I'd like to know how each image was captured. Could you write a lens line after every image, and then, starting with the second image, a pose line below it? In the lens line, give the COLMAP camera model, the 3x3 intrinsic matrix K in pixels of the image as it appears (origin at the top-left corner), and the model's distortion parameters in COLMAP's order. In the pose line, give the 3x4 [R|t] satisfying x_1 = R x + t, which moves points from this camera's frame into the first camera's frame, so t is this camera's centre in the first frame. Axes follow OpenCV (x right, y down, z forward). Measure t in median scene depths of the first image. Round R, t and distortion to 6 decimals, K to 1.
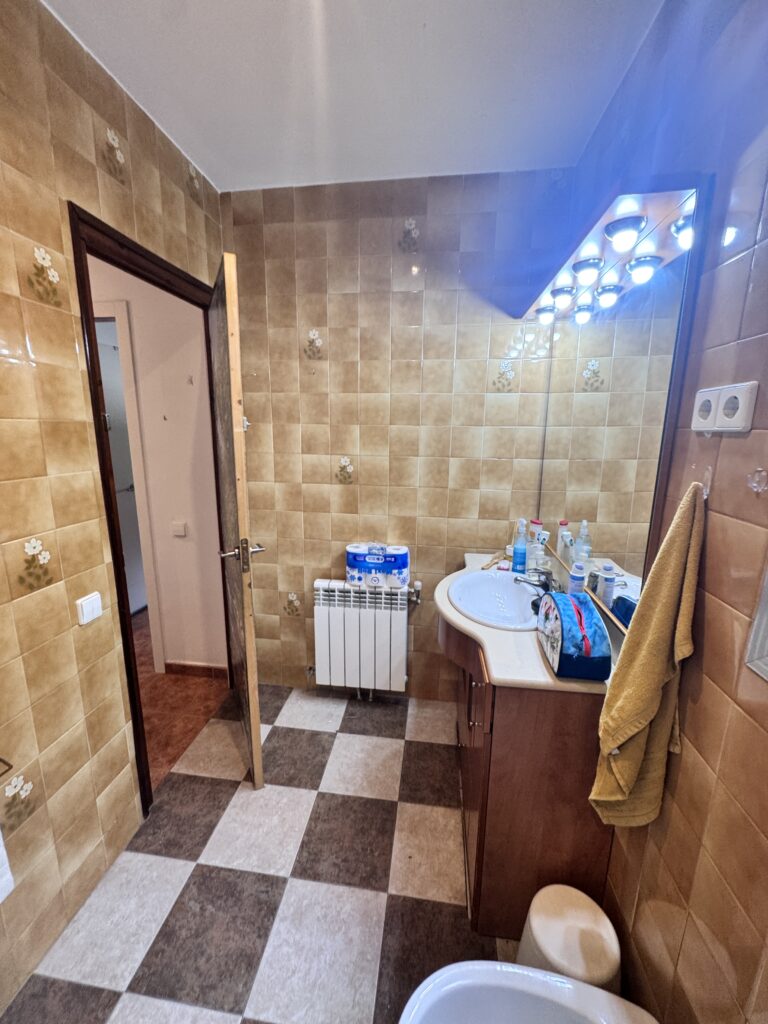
lens RADIAL K [[407.3, 0, 382.8], [0, 407.3, 508.1], [0, 0, 1]] dist [-0.002867, -0.000094]
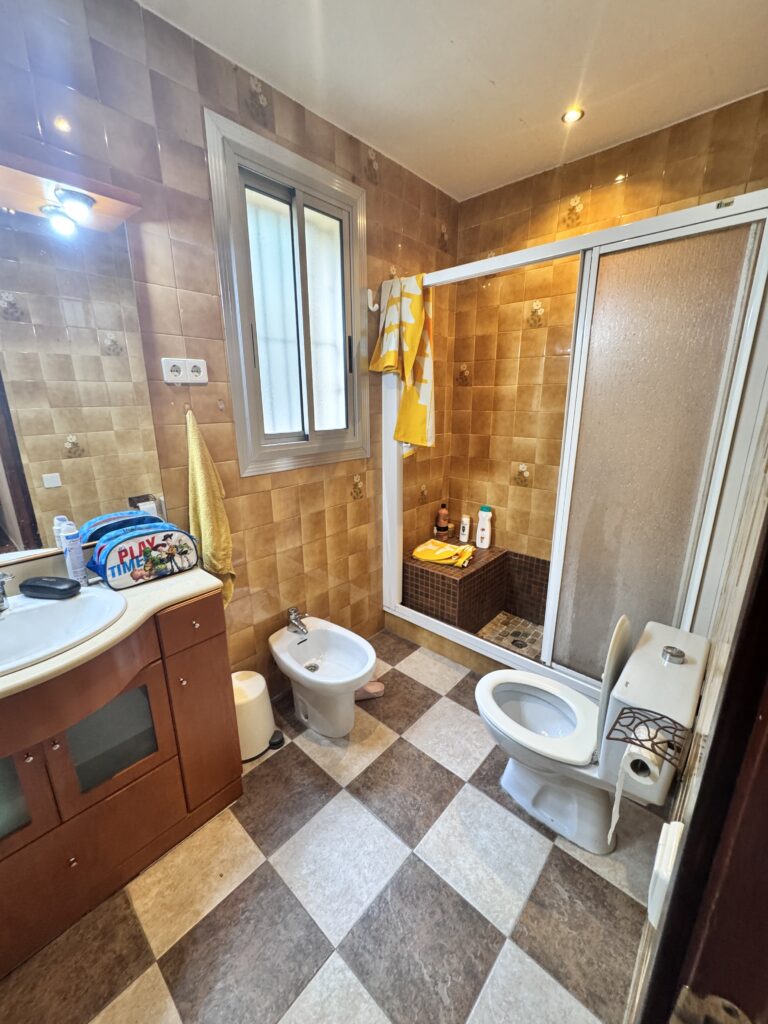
lens RADIAL K [[407.3, 0, 382.8], [0, 407.3, 510.0], [0, 0, 1]] dist [-0.002867, -0.000094]
pose [[-0.823948, -0.152649, 0.545718, -0.636720], [0.114243, 0.898512, 0.423821, -0.205073], [-0.555030, 0.411551, -0.722888, 1.219574]]
